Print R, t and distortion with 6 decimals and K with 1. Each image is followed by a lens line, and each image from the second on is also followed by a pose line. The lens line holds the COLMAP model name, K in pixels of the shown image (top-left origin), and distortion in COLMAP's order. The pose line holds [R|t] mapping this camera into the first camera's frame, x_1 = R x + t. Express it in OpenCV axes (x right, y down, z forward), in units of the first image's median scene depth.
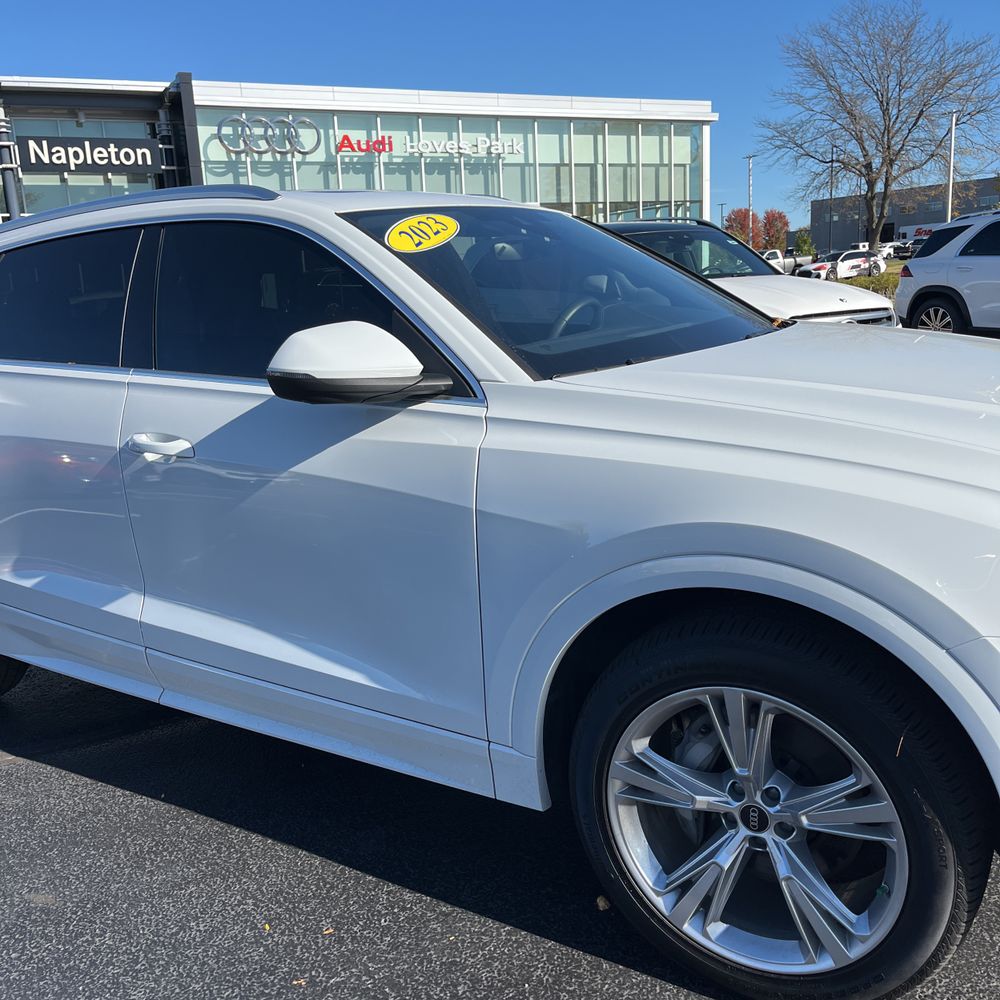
lens RADIAL K [[1010.0, 0, 496.7], [0, 1010.0, 494.2], [0, 0, 1]] dist [0.022807, 0.000000]
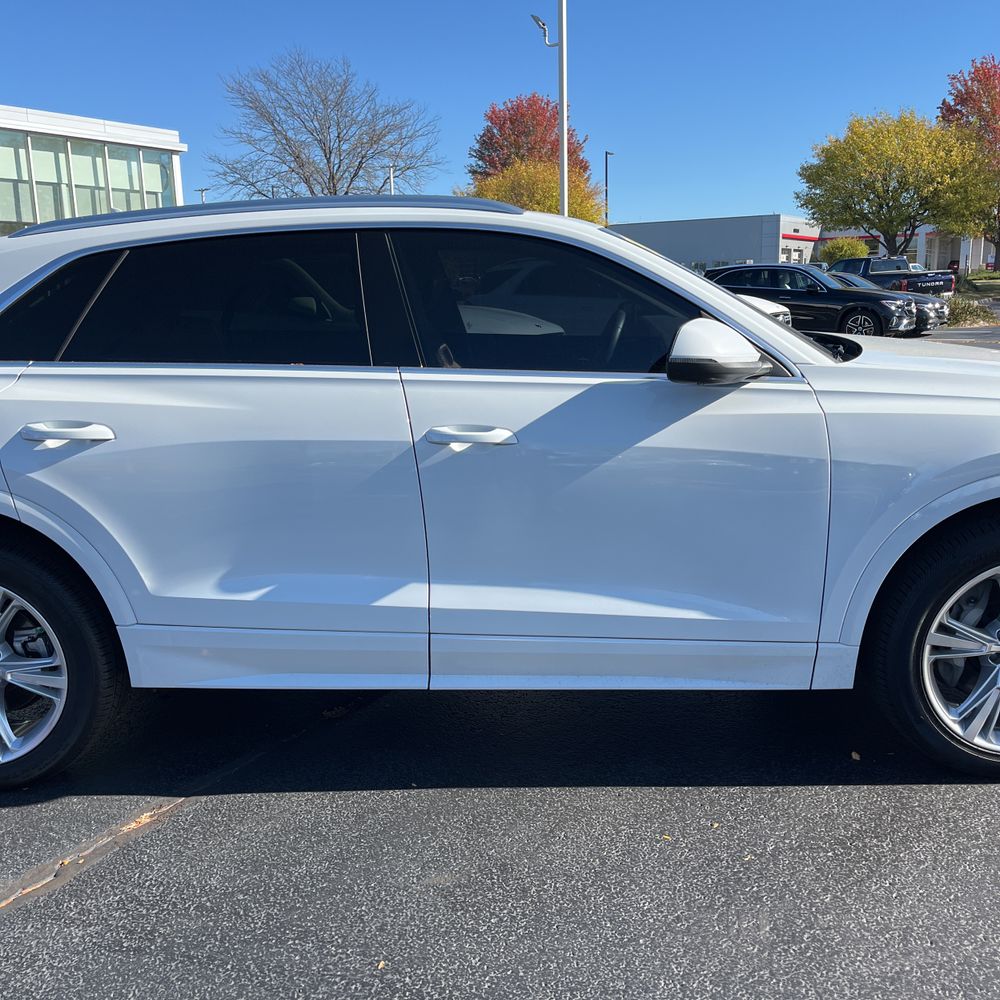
lens RADIAL K [[1010.0, 0, 505.2], [0, 1010.0, 496.2], [0, 0, 1]] dist [0.022807, 0.000000]
pose [[0.853448, -0.074361, 0.515846, -0.758072], [0.090030, 0.995925, -0.005384, 0.021917], [-0.513343, 0.051037, 0.856665, 0.065912]]
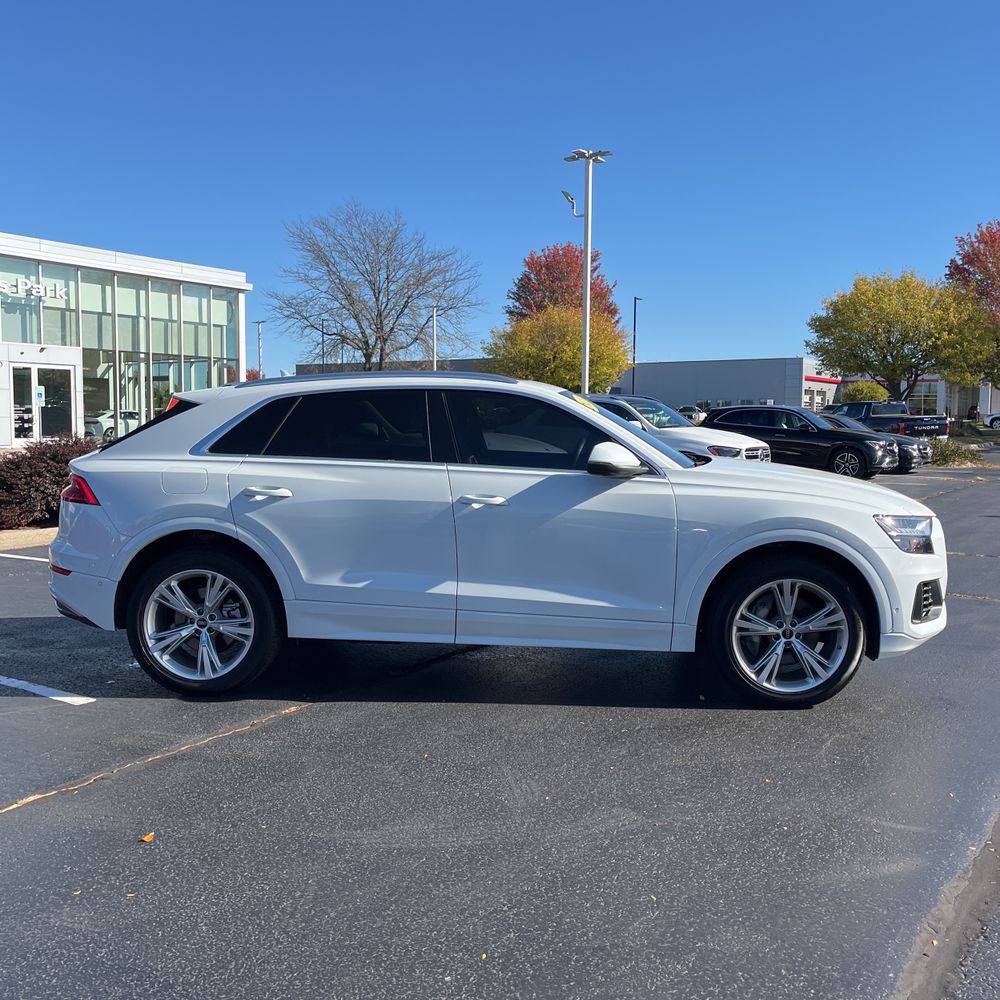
lens RADIAL K [[1010.0, 0, 503.4], [0, 1010.0, 479.7], [0, 0, 1]] dist [0.022807, 0.000000]
pose [[0.870152, 0.026311, 0.492080, -1.125237], [0.054354, 0.987356, -0.148907, 0.184498], [-0.489776, 0.156318, 0.857720, -0.634136]]
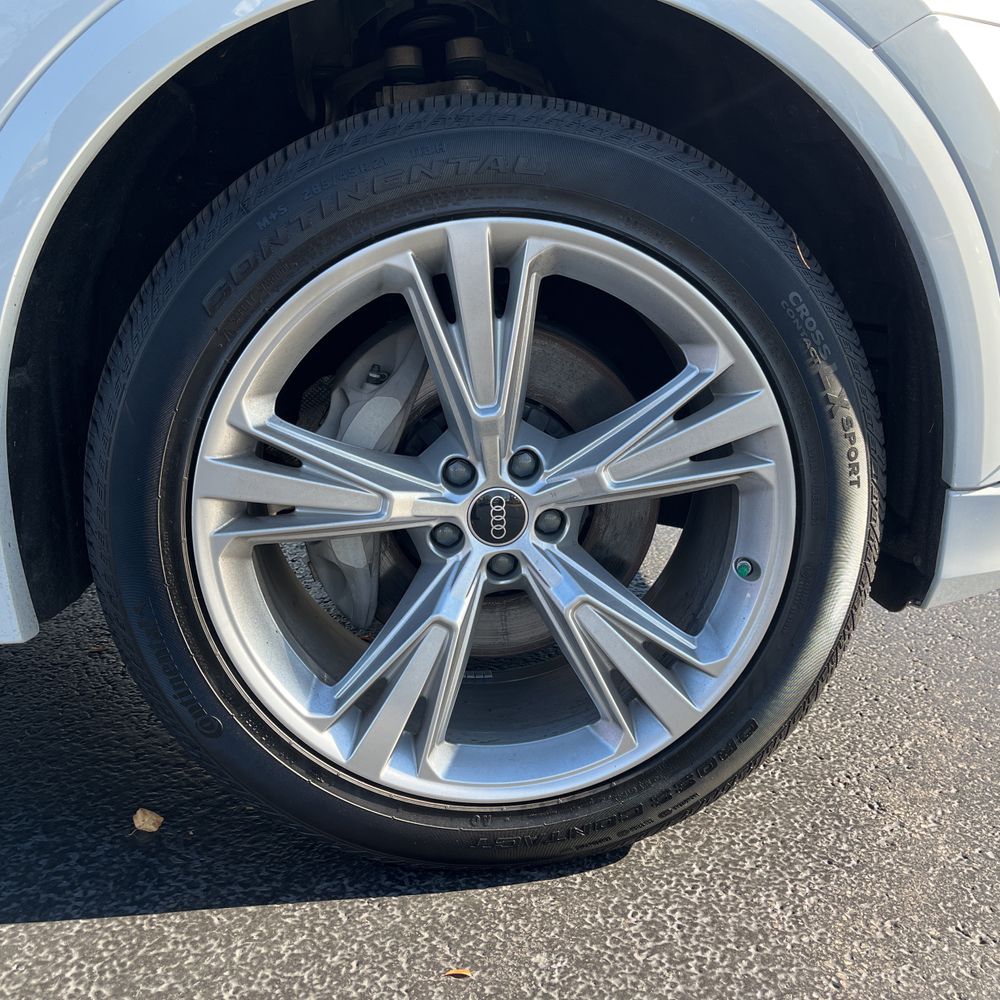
lens RADIAL K [[1010.0, 0, 504.1], [0, 1010.0, 512.1], [0, 0, 1]] dist [0.022807, 0.000000]
pose [[0.796319, -0.109150, 0.594947, -0.034969], [0.112081, 0.993177, 0.032192, 0.200473], [-0.594402, 0.041047, 0.803120, 0.386832]]
